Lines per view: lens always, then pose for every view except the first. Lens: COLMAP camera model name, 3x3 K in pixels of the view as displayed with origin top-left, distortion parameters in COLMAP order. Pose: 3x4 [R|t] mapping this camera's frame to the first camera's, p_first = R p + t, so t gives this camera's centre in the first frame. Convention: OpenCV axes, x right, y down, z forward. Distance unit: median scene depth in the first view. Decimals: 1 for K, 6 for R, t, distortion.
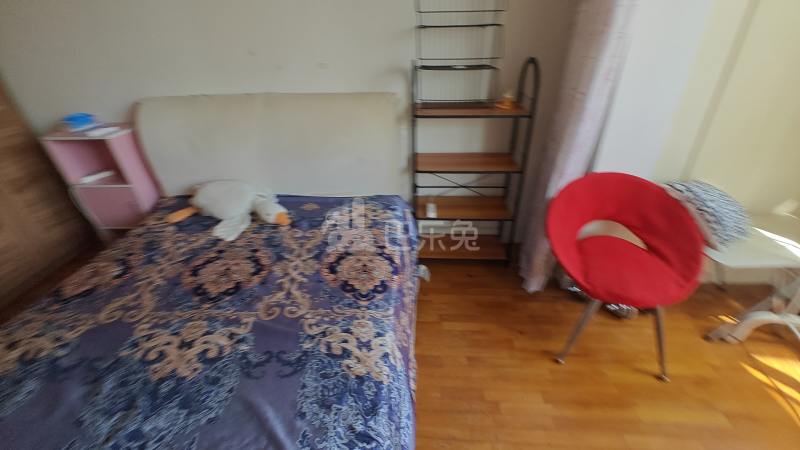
lens RADIAL K [[339.8, 0, 393.2], [0, 339.8, 222.3], [0, 0, 1]] dist [0.001838, -0.000152]
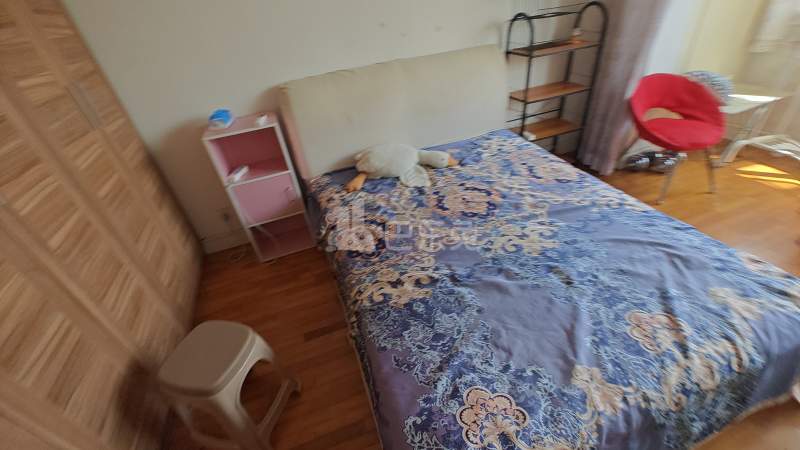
lens RADIAL K [[339.9, 0, 397.3], [0, 339.9, 217.0], [0, 0, 1]] dist [-0.010345, 0.000346]
pose [[0.913659, -0.278442, 0.296138, -1.077030], [0.270688, 0.960280, 0.067757, 0.054189], [-0.303242, 0.018254, 0.952739, -0.072274]]
